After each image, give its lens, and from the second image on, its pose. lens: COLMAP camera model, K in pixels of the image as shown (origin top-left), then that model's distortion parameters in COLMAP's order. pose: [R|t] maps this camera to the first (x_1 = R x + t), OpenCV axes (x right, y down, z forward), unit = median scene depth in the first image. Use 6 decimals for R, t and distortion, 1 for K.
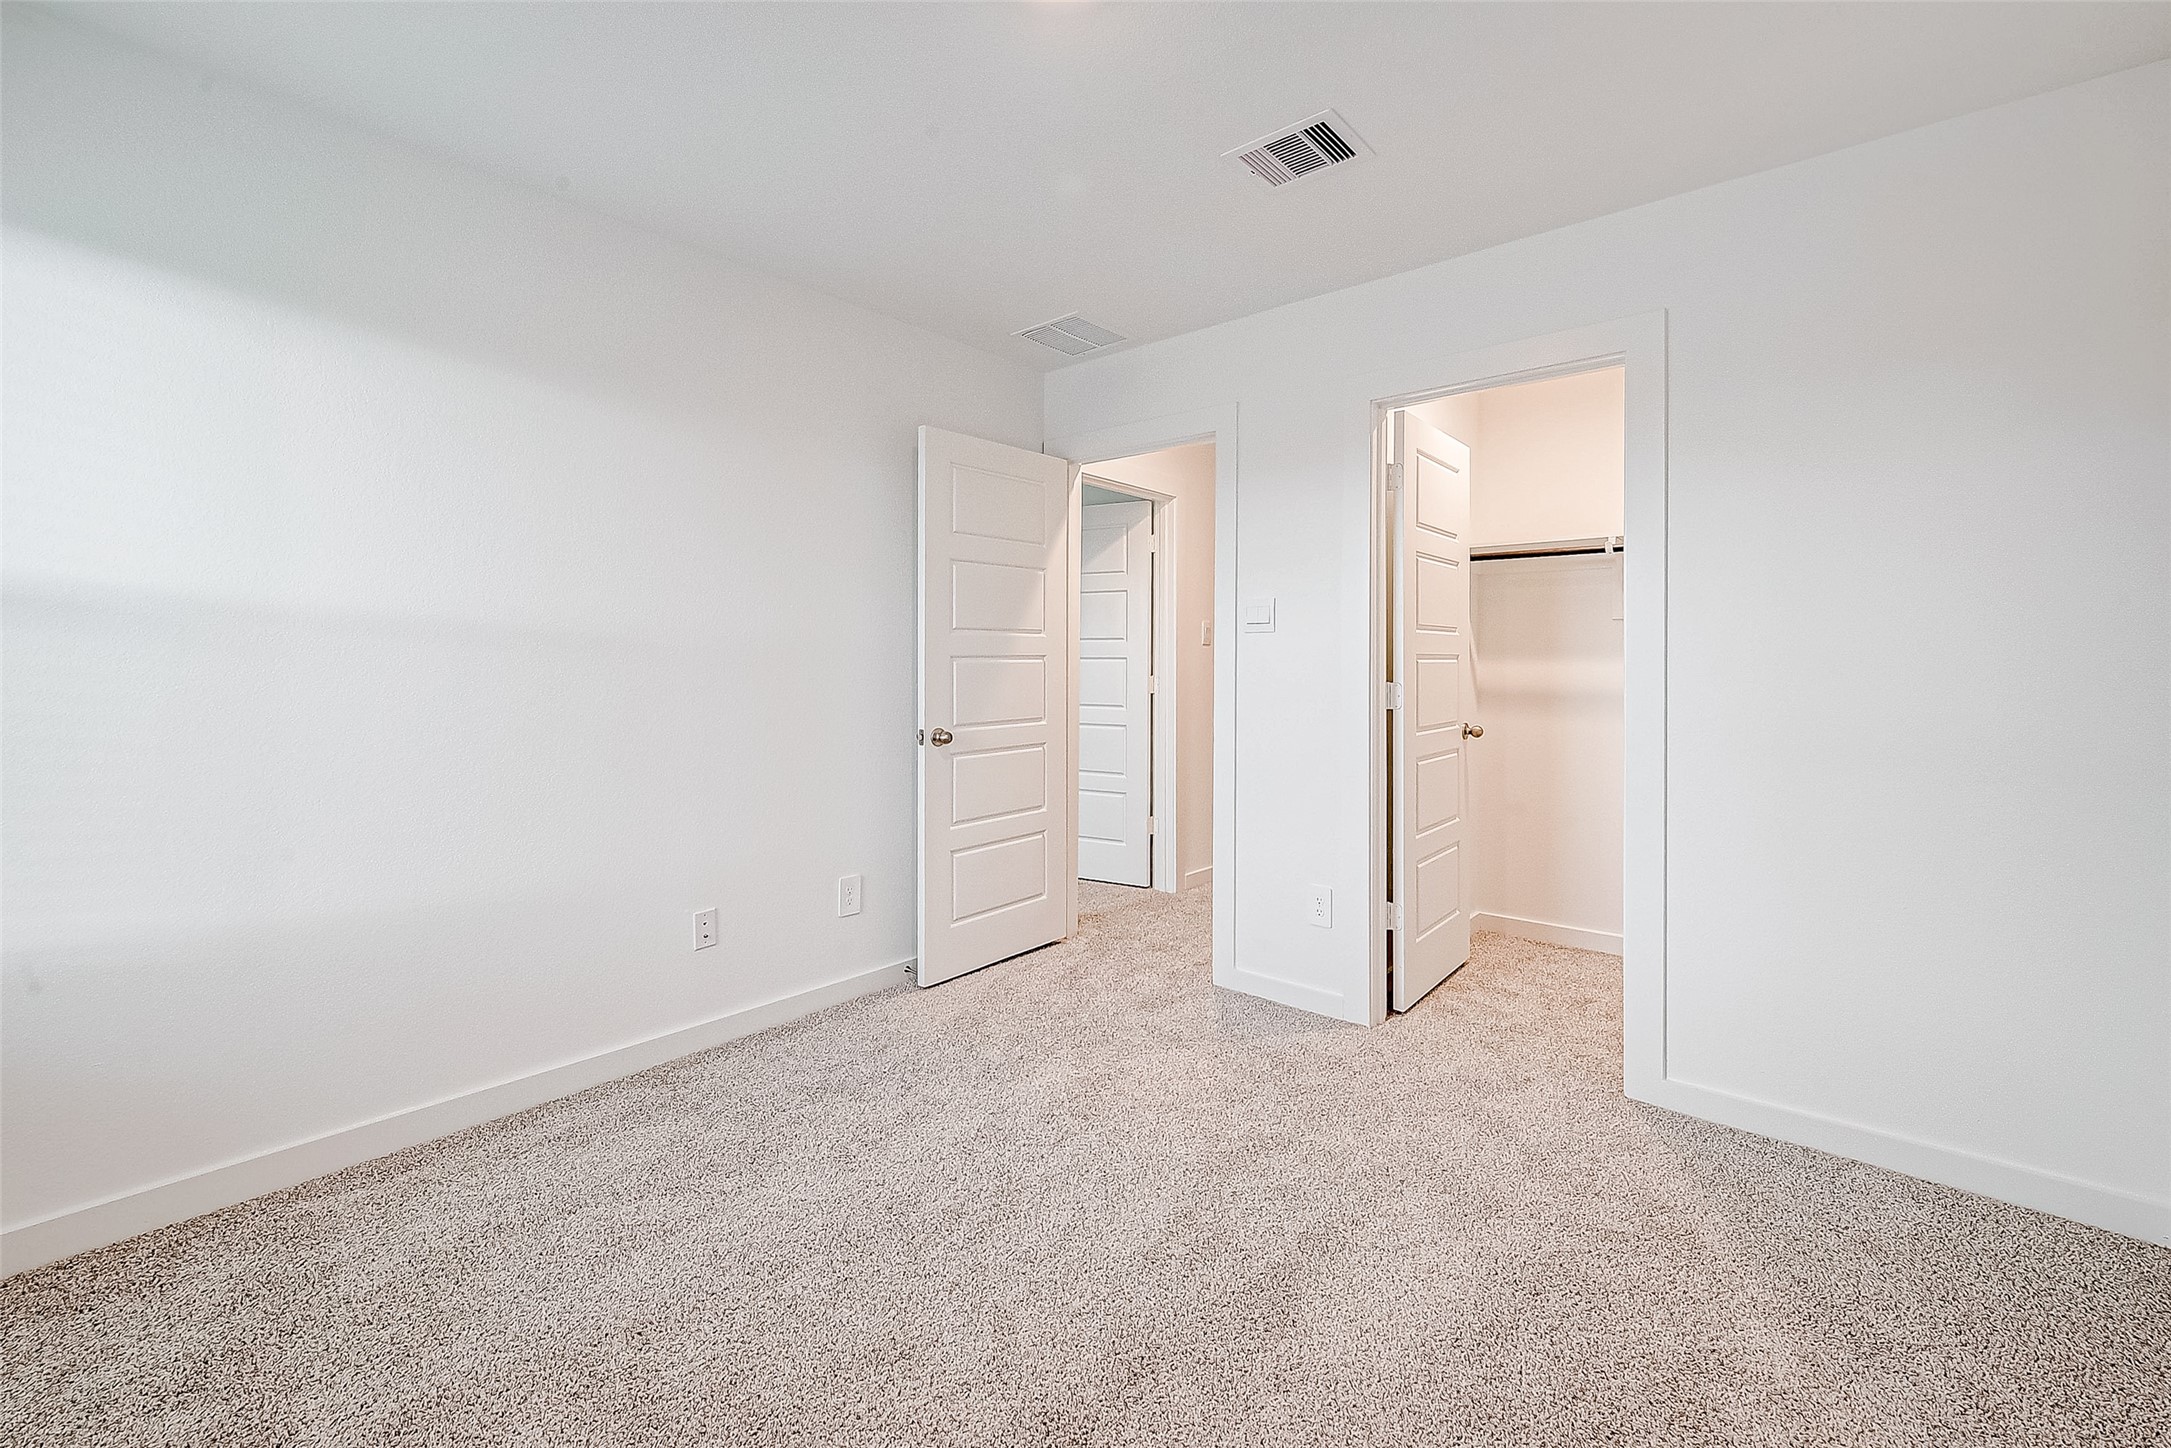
lens RADIAL K [[872.5, 0, 1093.1], [0, 872.5, 675.3], [0, 0, 1]] dist [0.000417, 0.000061]
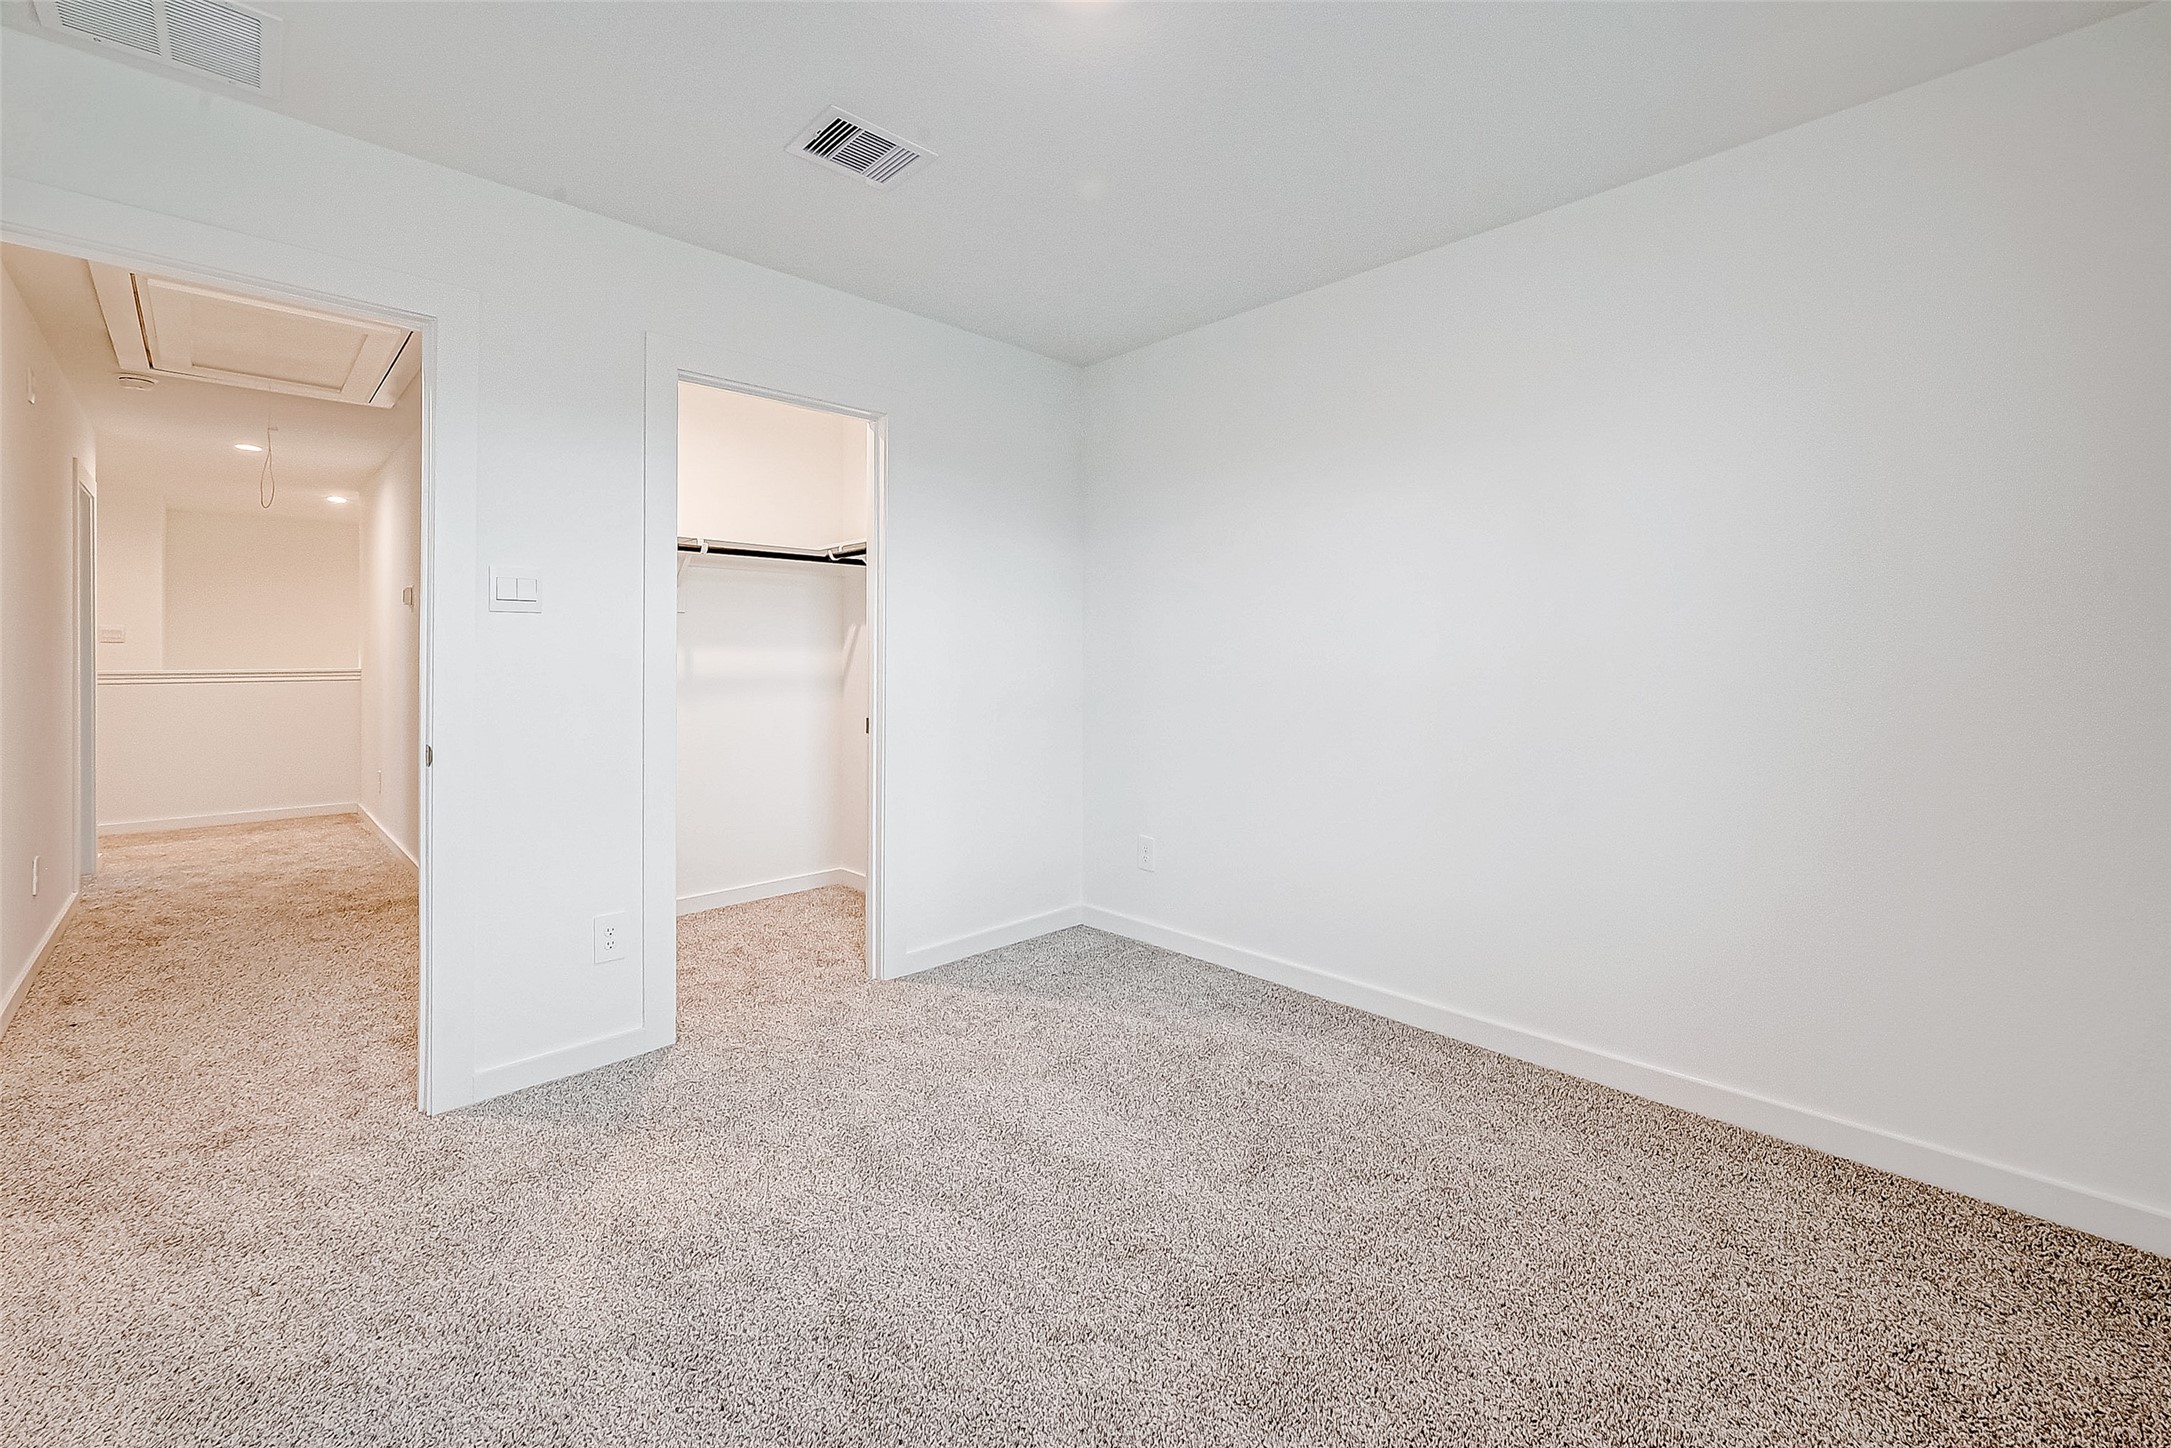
lens RADIAL K [[872.5, 0, 1093.1], [0, 872.5, 675.3], [0, 0, 1]] dist [0.000417, 0.000061]
pose [[0.108544, -0.028680, 0.993678, -0.634690], [0.007412, 0.999579, 0.028041, -0.015396], [-0.994064, 0.004322, 0.108711, 0.520447]]
